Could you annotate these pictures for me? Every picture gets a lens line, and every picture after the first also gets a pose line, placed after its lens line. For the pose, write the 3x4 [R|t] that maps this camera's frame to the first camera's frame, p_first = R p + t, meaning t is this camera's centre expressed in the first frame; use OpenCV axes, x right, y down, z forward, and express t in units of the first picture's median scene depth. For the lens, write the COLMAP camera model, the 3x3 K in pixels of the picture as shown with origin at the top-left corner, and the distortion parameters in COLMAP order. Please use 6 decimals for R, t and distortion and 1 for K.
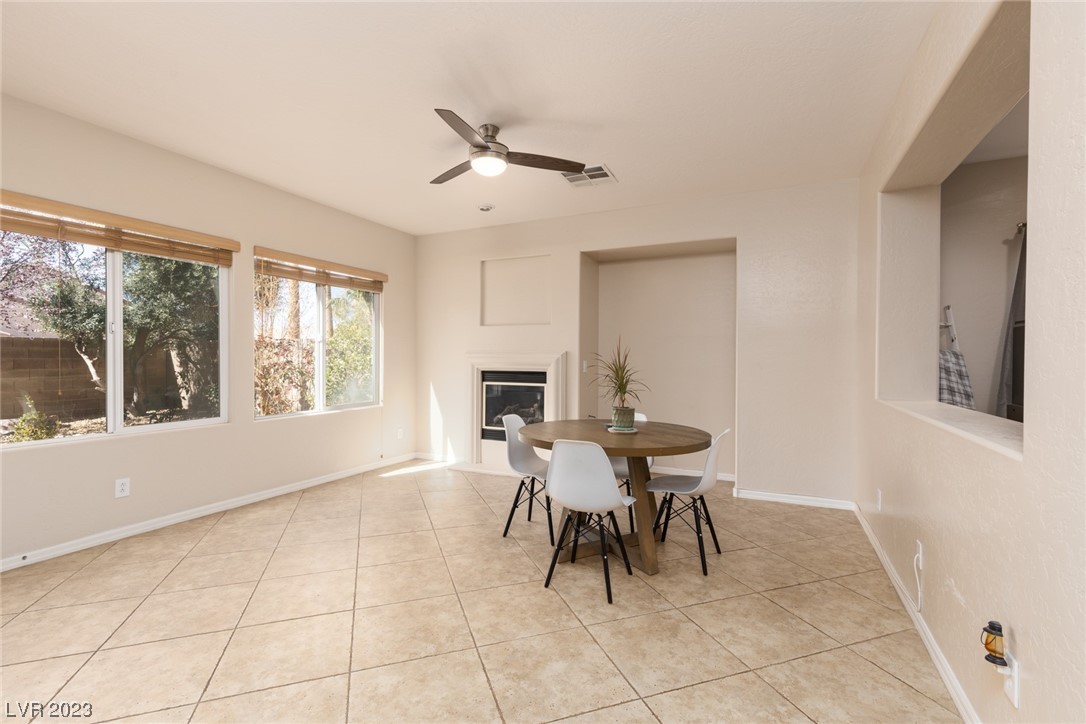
lens RADIAL K [[486.3, 0, 538.4], [0, 486.3, 364.2], [0, 0, 1]] dist [0.003470, 0.000157]
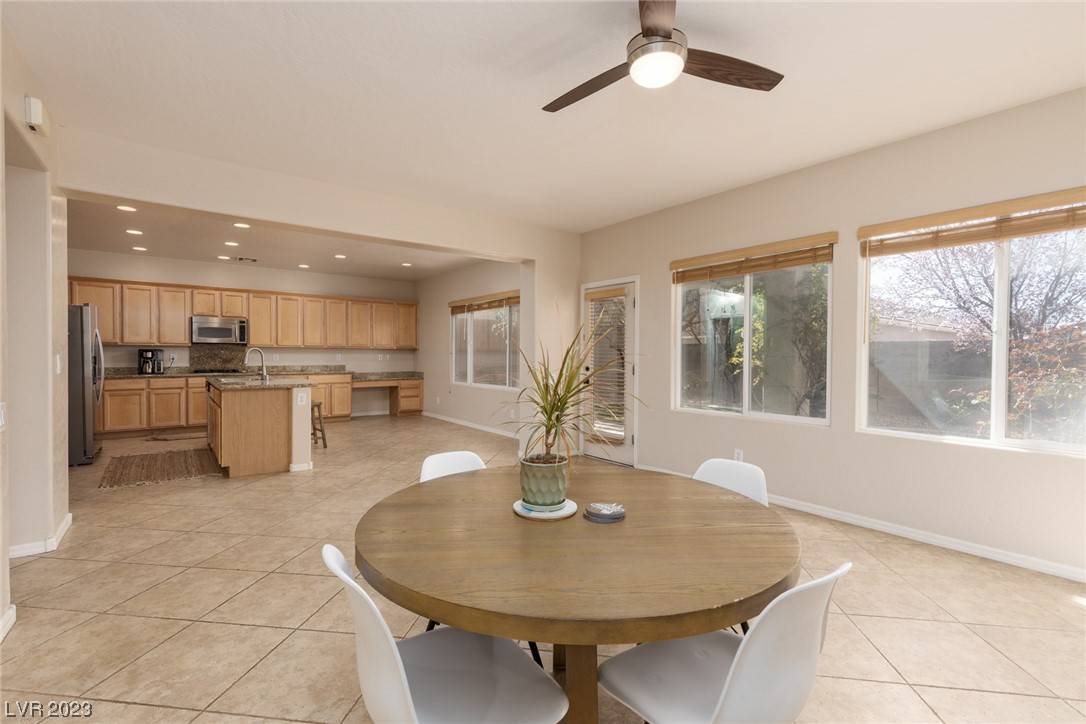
lens RADIAL K [[486.3, 0, 547.6], [0, 486.3, 362.7], [0, 0, 1]] dist [0.003470, 0.000157]
pose [[-0.447064, 0.005841, -0.894483, 0.407387], [-0.018091, 0.999715, 0.015570, -0.007601], [0.894319, 0.023143, -0.446831, 0.834888]]
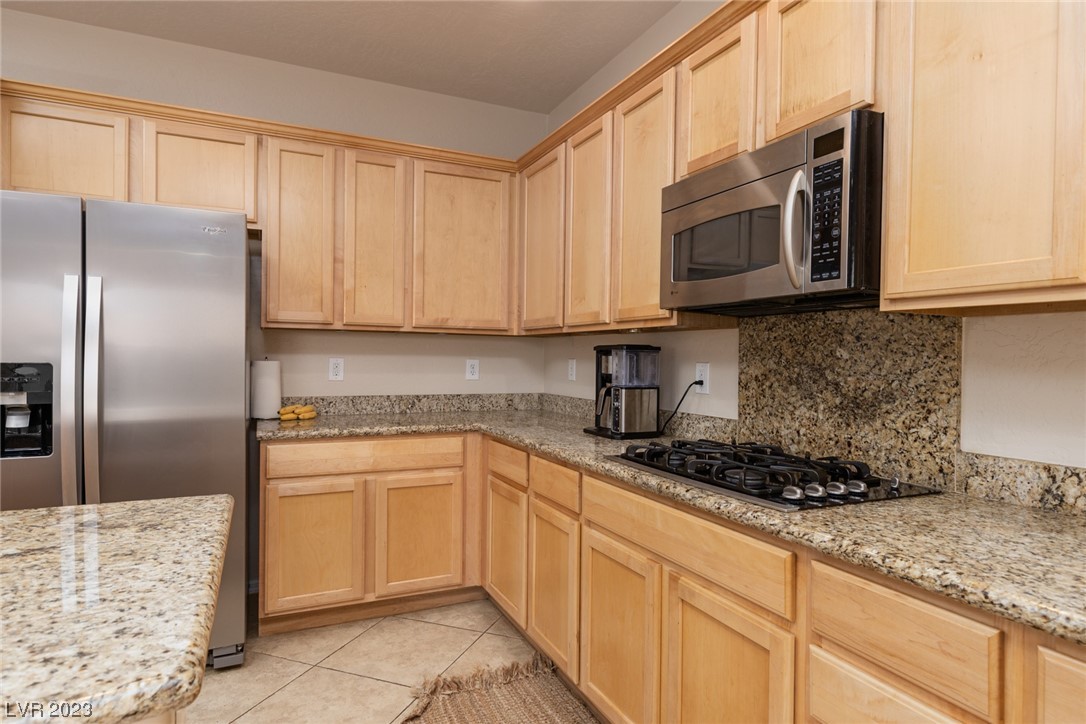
lens RADIAL K [[610.8, 0, 549.8], [0, 610.8, 358.9], [0, 0, 1]] dist [0.015005, -0.003320]
pose [[-0.774500, -0.018668, 0.632298, -0.797785], [-0.009974, 0.999801, 0.017300, 0.000360], [-0.632495, 0.007093, -0.774532, -0.644415]]
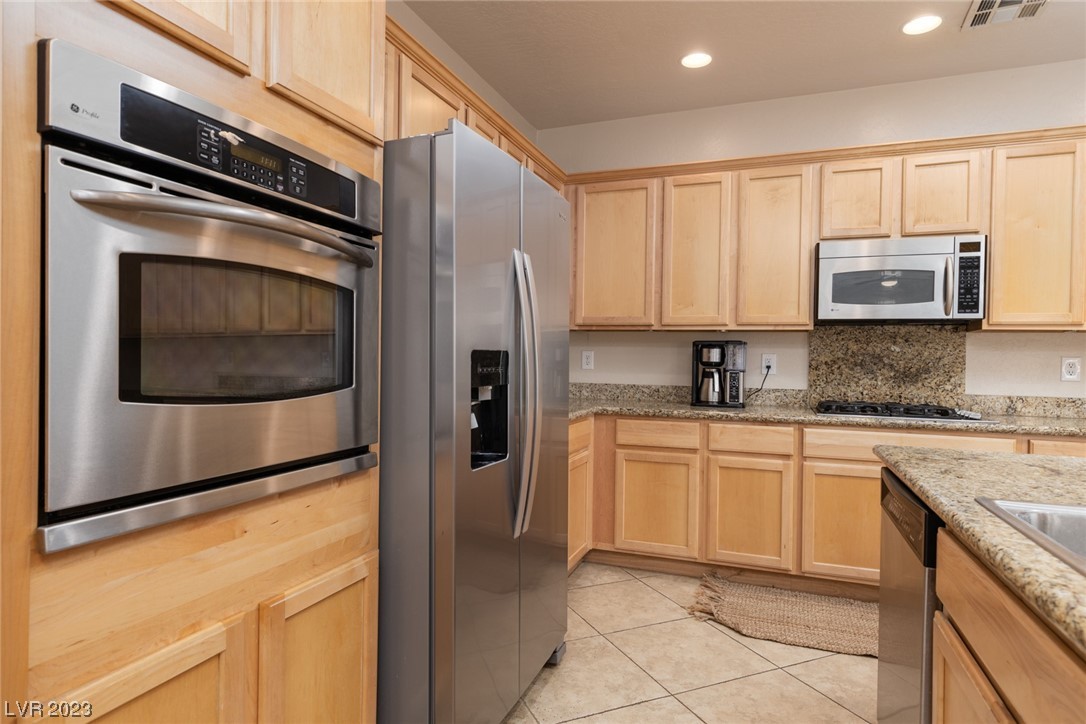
lens RADIAL K [[610.8, 0, 539.7], [0, 610.8, 359.3], [0, 0, 1]] dist [0.015005, -0.003320]
pose [[-0.995805, -0.022613, -0.088664, -0.179408], [-0.024066, 0.999593, 0.015345, 0.014097], [0.088281, 0.017414, -0.995943, -0.360697]]
